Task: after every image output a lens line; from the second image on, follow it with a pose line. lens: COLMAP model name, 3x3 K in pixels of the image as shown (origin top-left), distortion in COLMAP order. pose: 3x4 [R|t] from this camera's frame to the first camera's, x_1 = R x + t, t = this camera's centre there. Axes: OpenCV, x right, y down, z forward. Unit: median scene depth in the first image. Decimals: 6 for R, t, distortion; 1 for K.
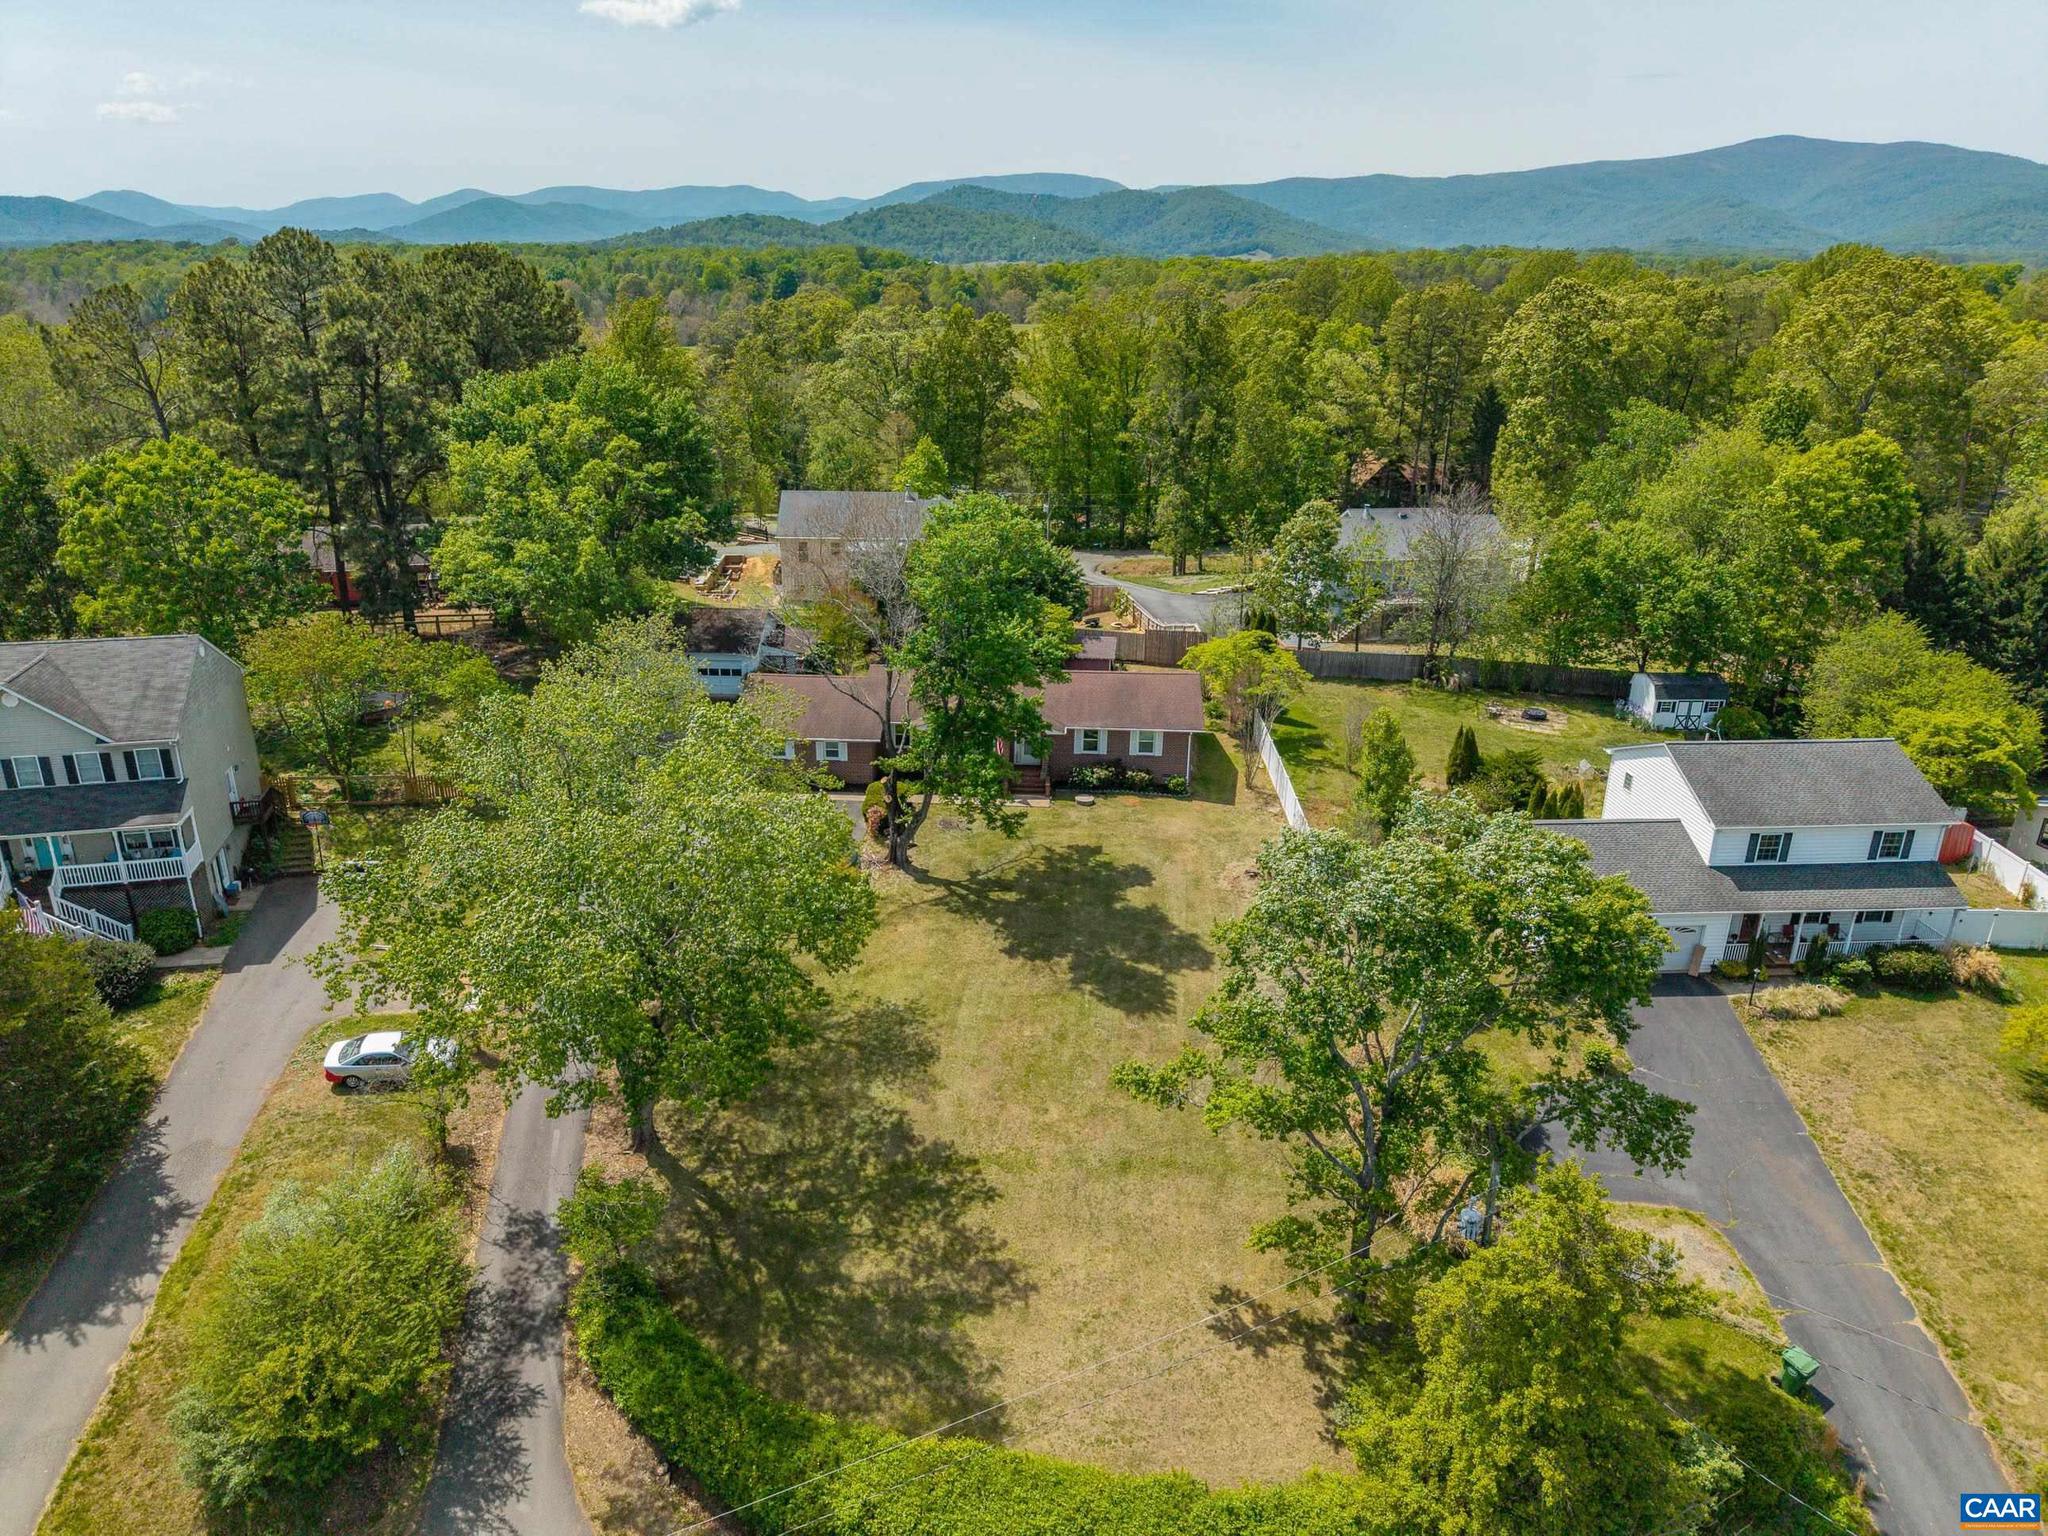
lens RADIAL K [[1369.3, 0, 1018.8], [0, 1369.3, 773.1], [0, 0, 1]] dist [0.016883, -0.014595]
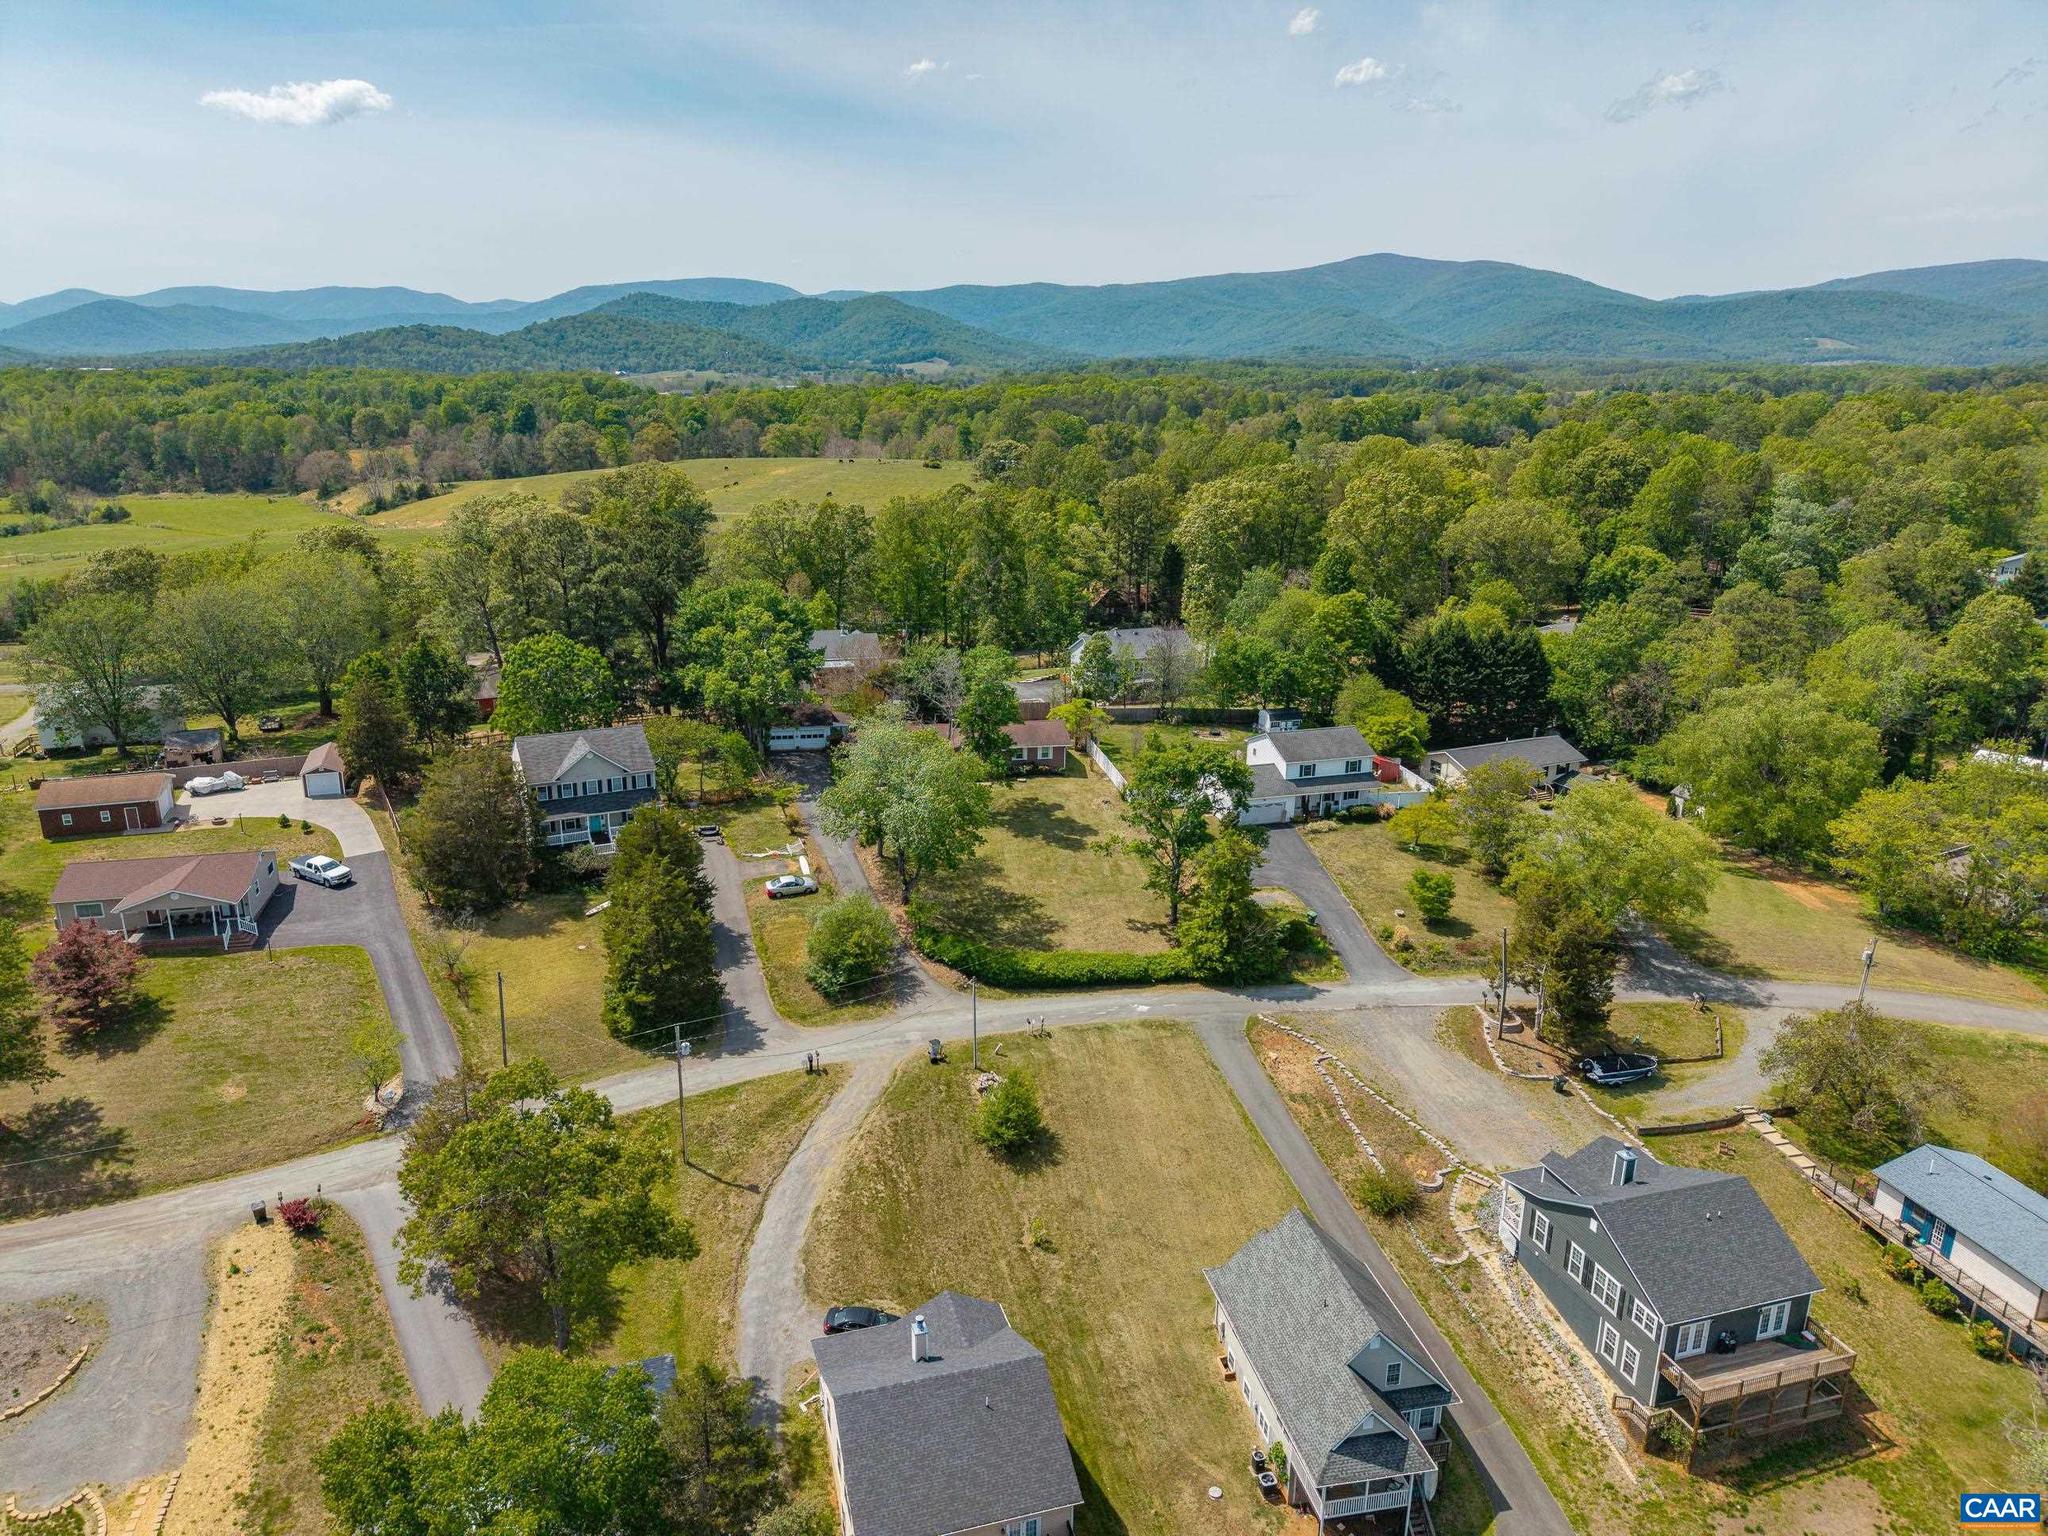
lens RADIAL K [[1360.1, 0, 1019.8], [0, 1360.1, 790.1], [0, 0, 1]] dist [0.041240, -0.054205]
pose [[0.974951, -0.070740, 0.210871, -0.406868], [0.081828, 0.995661, -0.044318, 0.129933], [-0.206821, 0.060463, 0.976509, -1.086982]]
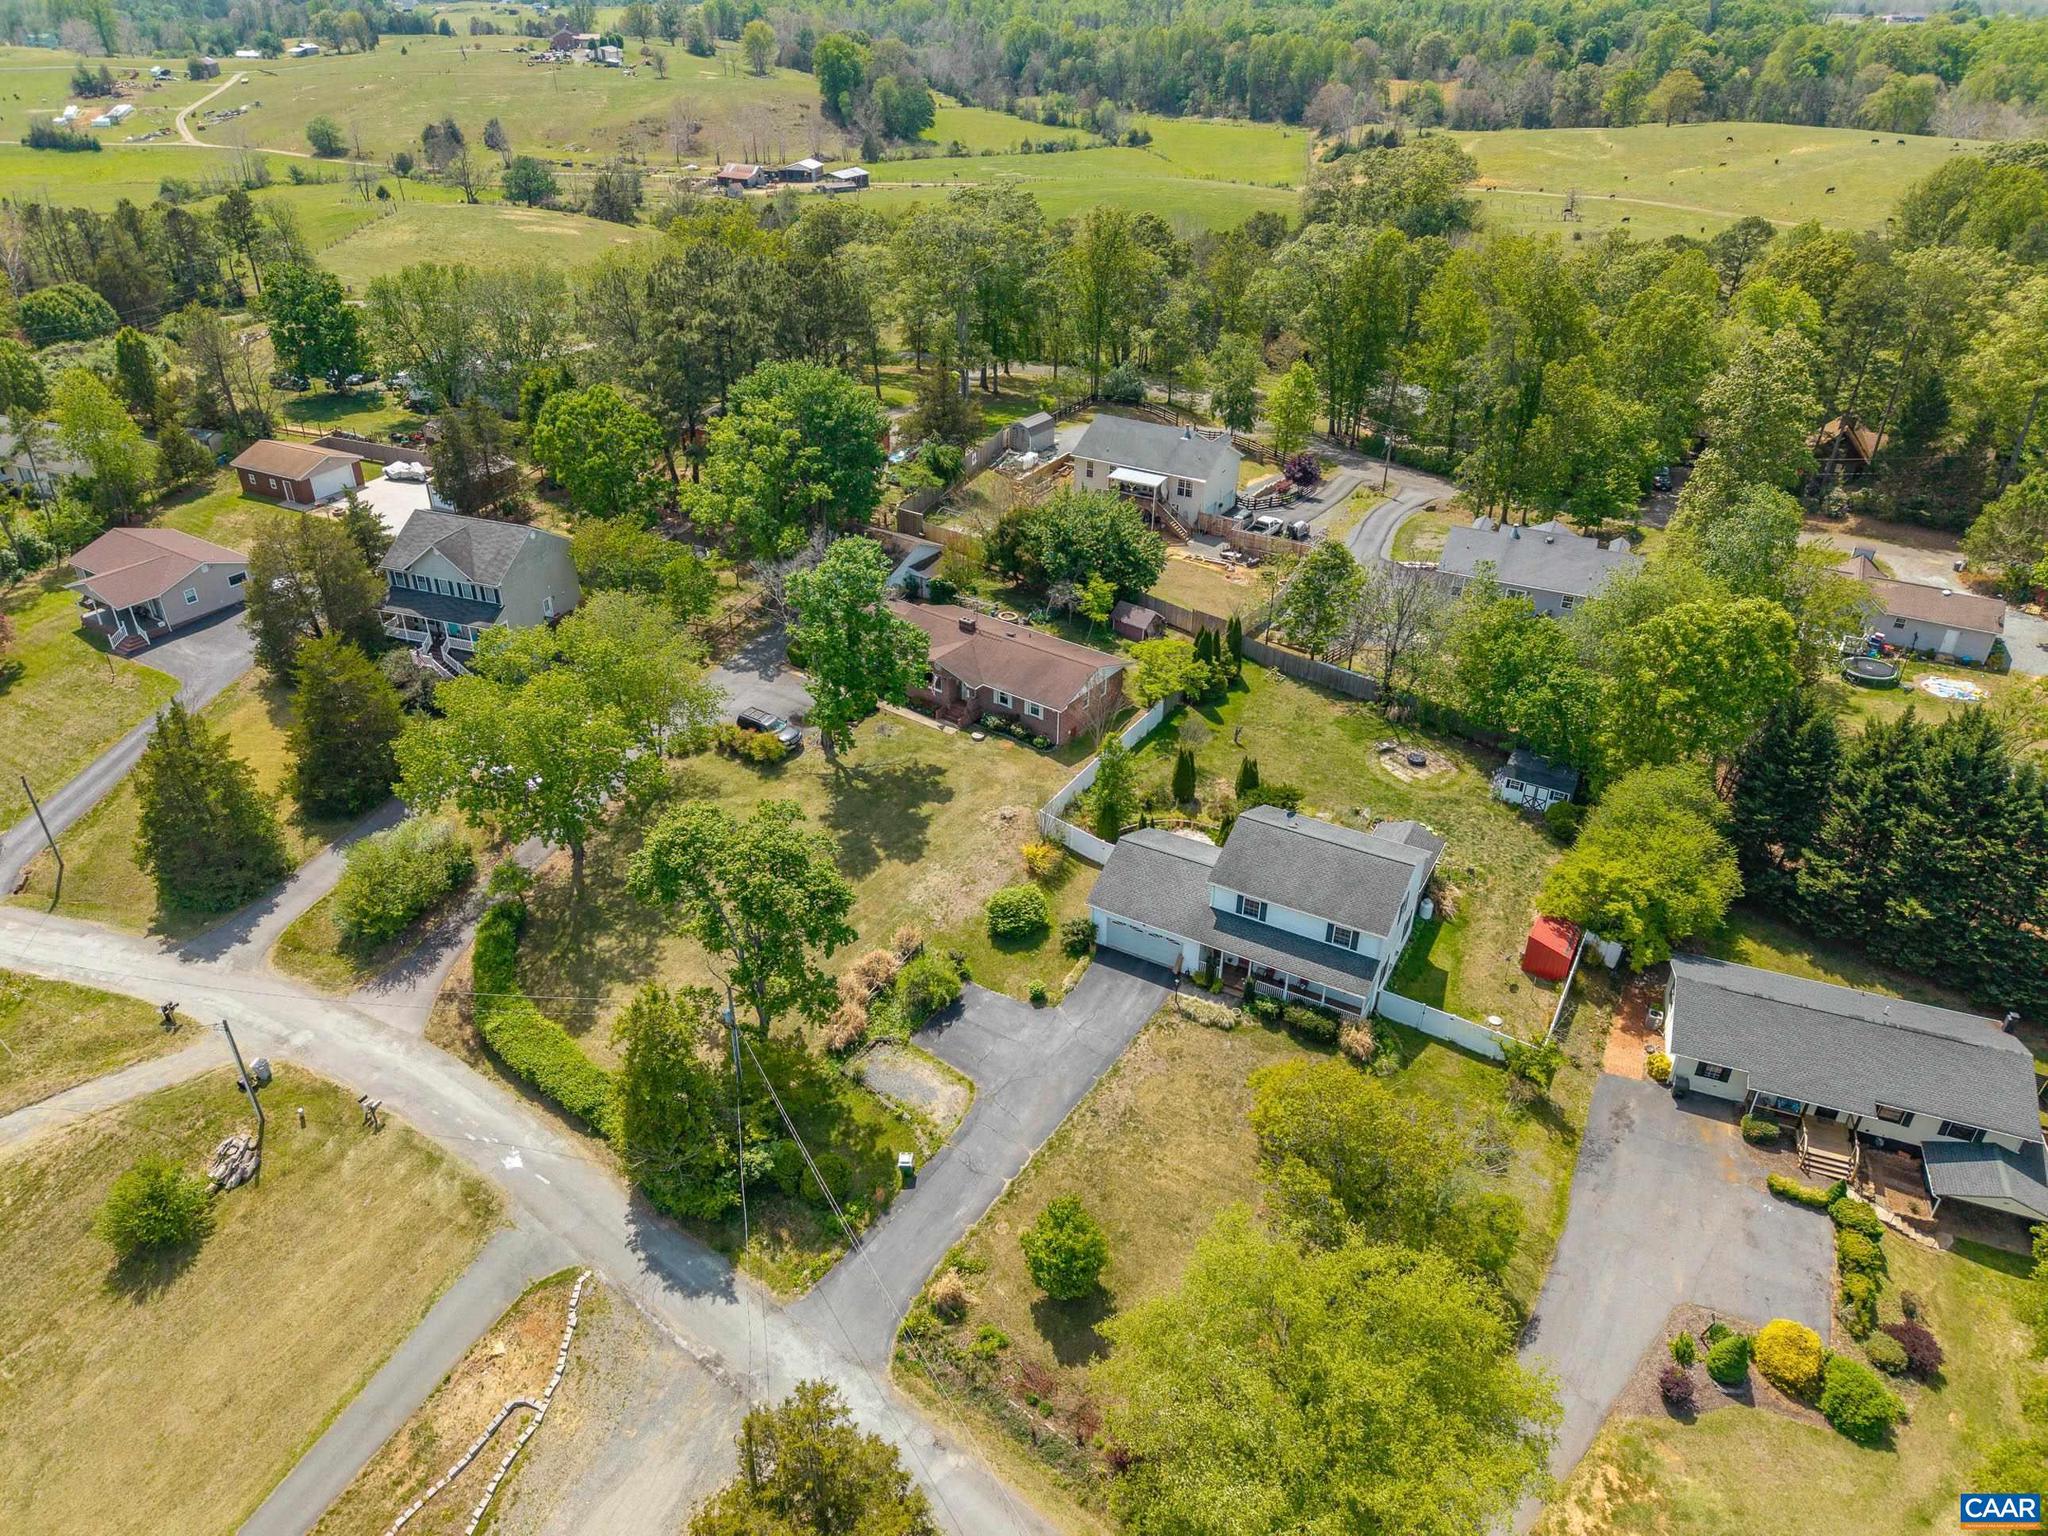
lens RADIAL K [[1369.3, 0, 1018.8], [0, 1369.3, 773.1], [0, 0, 1]] dist [0.016883, -0.014595]
pose [[0.836088, 0.280770, -0.471302, 0.797133], [-0.194908, 0.955086, 0.223210, -0.281236], [0.512804, -0.094763, 0.853260, -0.240136]]
